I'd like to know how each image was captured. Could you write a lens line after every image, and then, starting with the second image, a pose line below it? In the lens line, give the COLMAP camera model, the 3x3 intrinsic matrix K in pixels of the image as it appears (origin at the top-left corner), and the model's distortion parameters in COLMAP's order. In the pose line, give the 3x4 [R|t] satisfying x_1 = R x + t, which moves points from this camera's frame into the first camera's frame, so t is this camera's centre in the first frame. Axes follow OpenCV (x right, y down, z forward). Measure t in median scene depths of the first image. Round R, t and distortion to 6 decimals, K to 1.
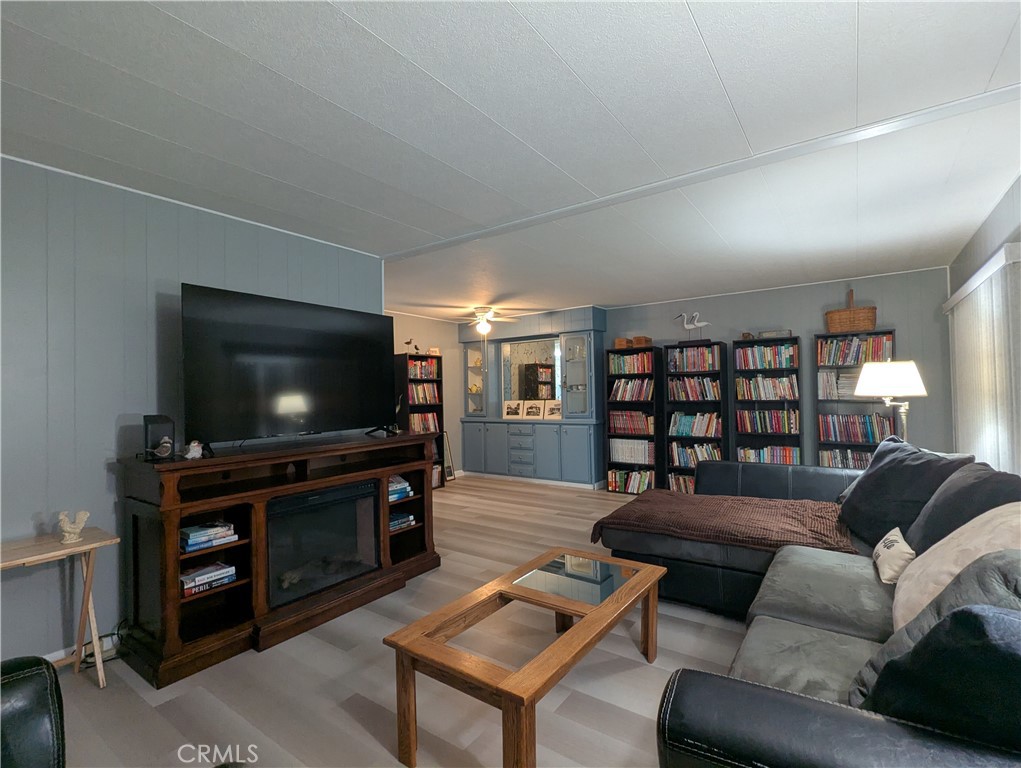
lens RADIAL K [[483.0, 0, 510.5], [0, 483.0, 384.0], [0, 0, 1]] dist [0.001706, 0.000301]
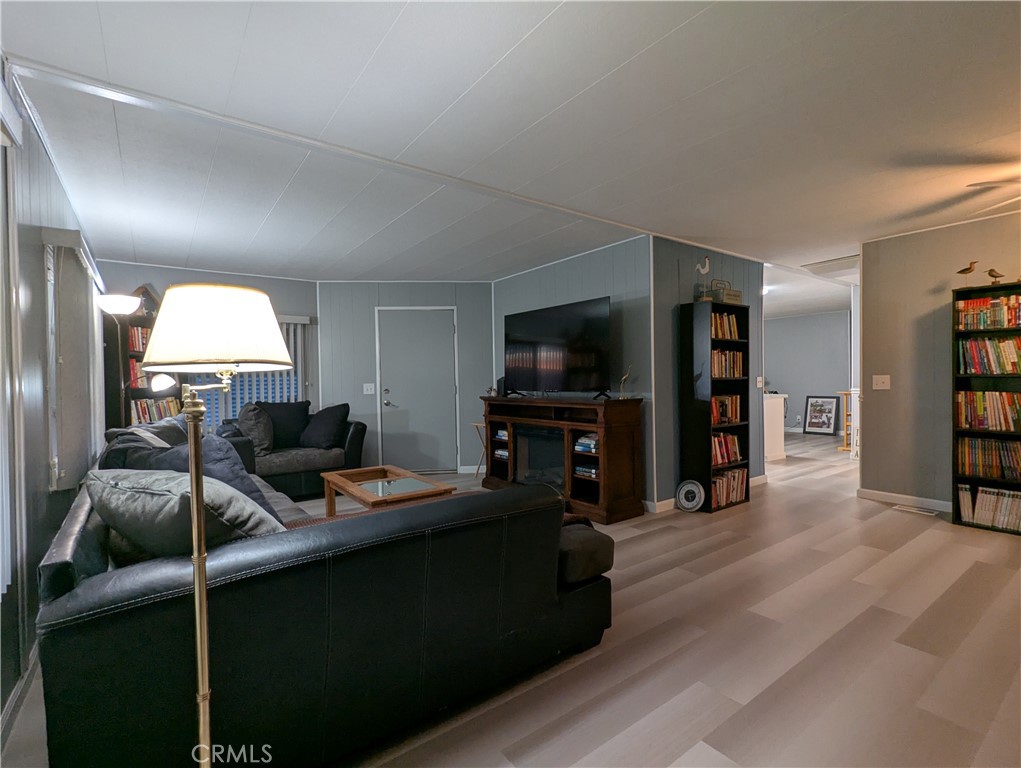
lens RADIAL K [[483.0, 0, 510.5], [0, 483.0, 384.0], [0, 0, 1]] dist [0.001706, 0.000301]
pose [[-0.310971, 0.035436, -0.949758, 0.952569], [0.040402, 0.998894, 0.024040, 0.030784], [0.949560, -0.030897, -0.312059, 1.177117]]
